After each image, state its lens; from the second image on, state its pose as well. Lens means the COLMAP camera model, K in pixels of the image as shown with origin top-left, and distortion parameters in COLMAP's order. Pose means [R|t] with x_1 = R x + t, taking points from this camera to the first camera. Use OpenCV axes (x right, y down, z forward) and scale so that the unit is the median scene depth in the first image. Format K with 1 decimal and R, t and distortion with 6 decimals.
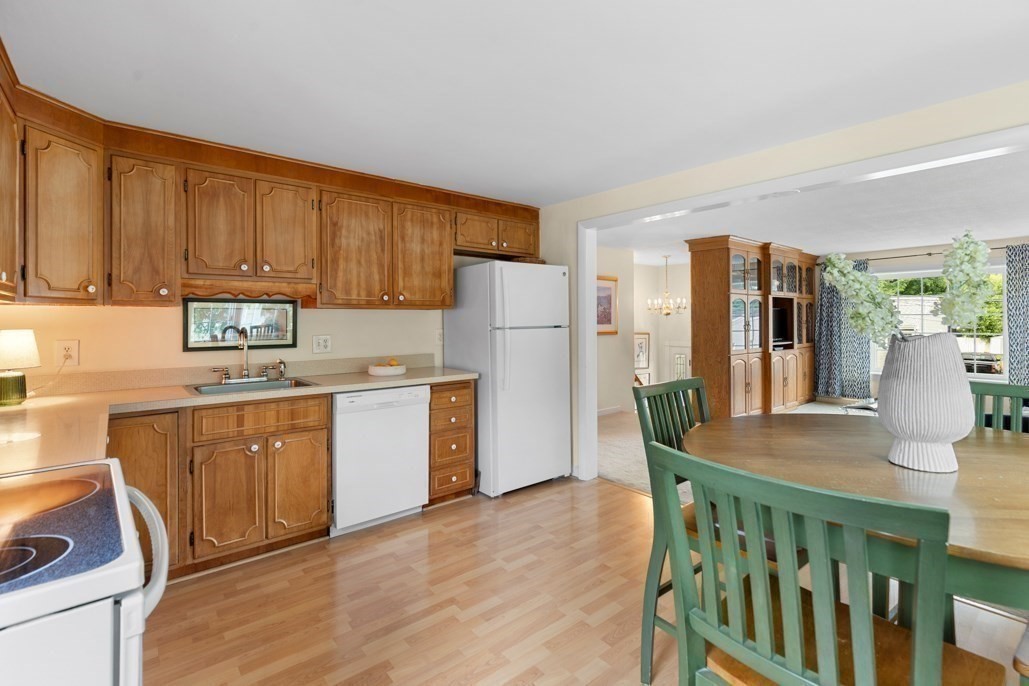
lens RADIAL K [[476.0, 0, 519.0], [0, 476.0, 319.6], [0, 0, 1]] dist [0.002187, -0.000335]
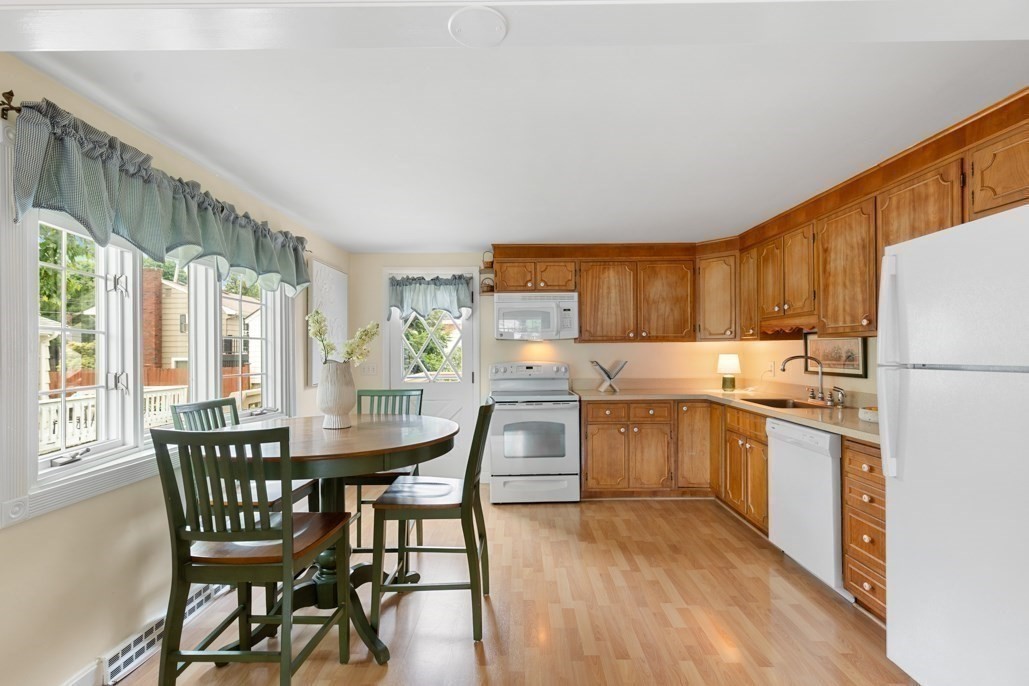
lens RADIAL K [[467.4, 0, 512.5], [0, 467.4, 347.9], [0, 0, 1]] dist [0.004552, 0.000033]
pose [[-0.649645, 0.004653, -0.760223, 0.736963], [0.010992, 0.999934, -0.003273, -0.007058], [0.760158, -0.010483, -0.649653, 1.119680]]
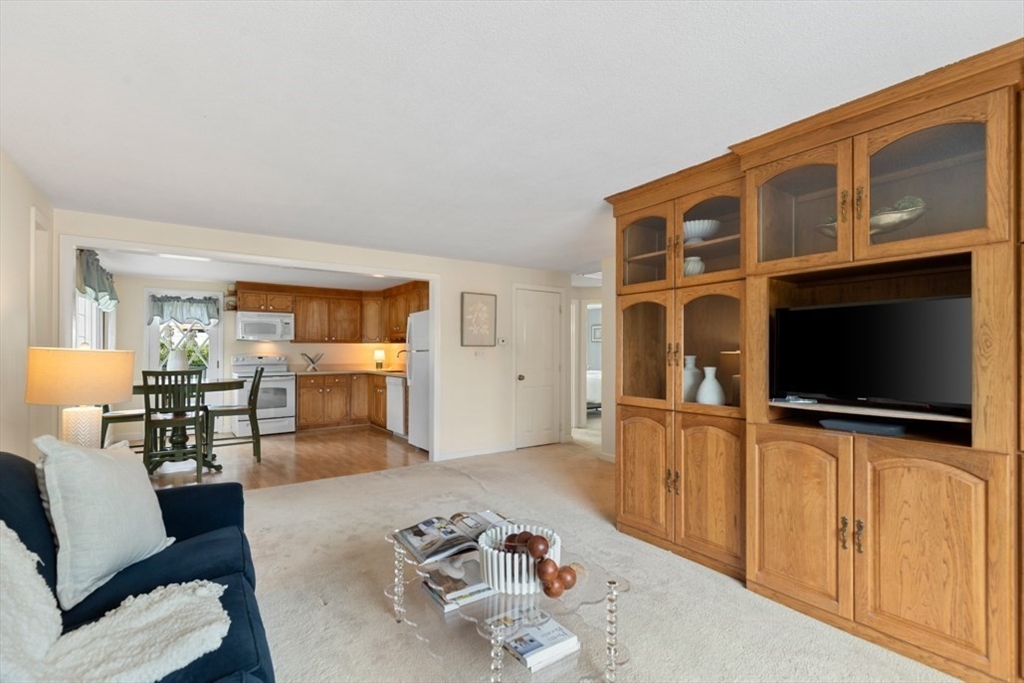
lens RADIAL K [[467.6, 0, 511.4], [0, 467.6, 351.9], [0, 0, 1]] dist [0.000813, -0.000137]
pose [[-0.086689, 0.005849, -0.996218, 1.845918], [0.002878, 0.999980, 0.005621, 0.011831], [0.996231, -0.002380, -0.086704, 1.683896]]
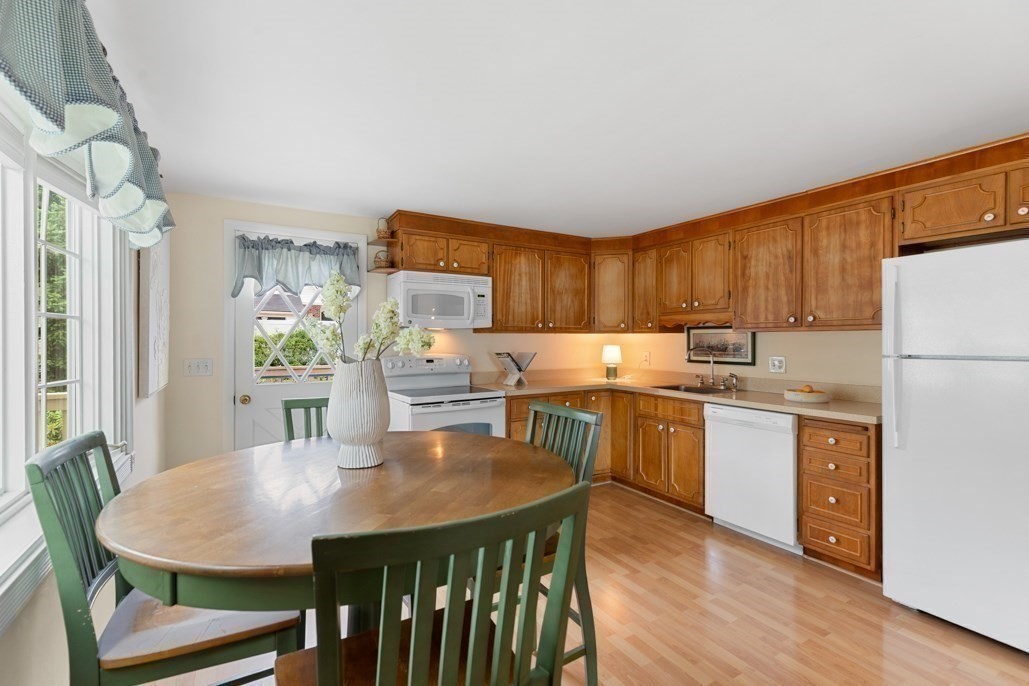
lens RADIAL K [[466.1, 0, 511.8], [0, 466.1, 338.3], [0, 0, 1]] dist [0.004910, -0.000084]
pose [[-0.163009, 0.001494, -0.986623, 0.784803], [0.002042, 0.999997, 0.001177, -0.010904], [0.986622, -0.001823, -0.163012, 0.627932]]
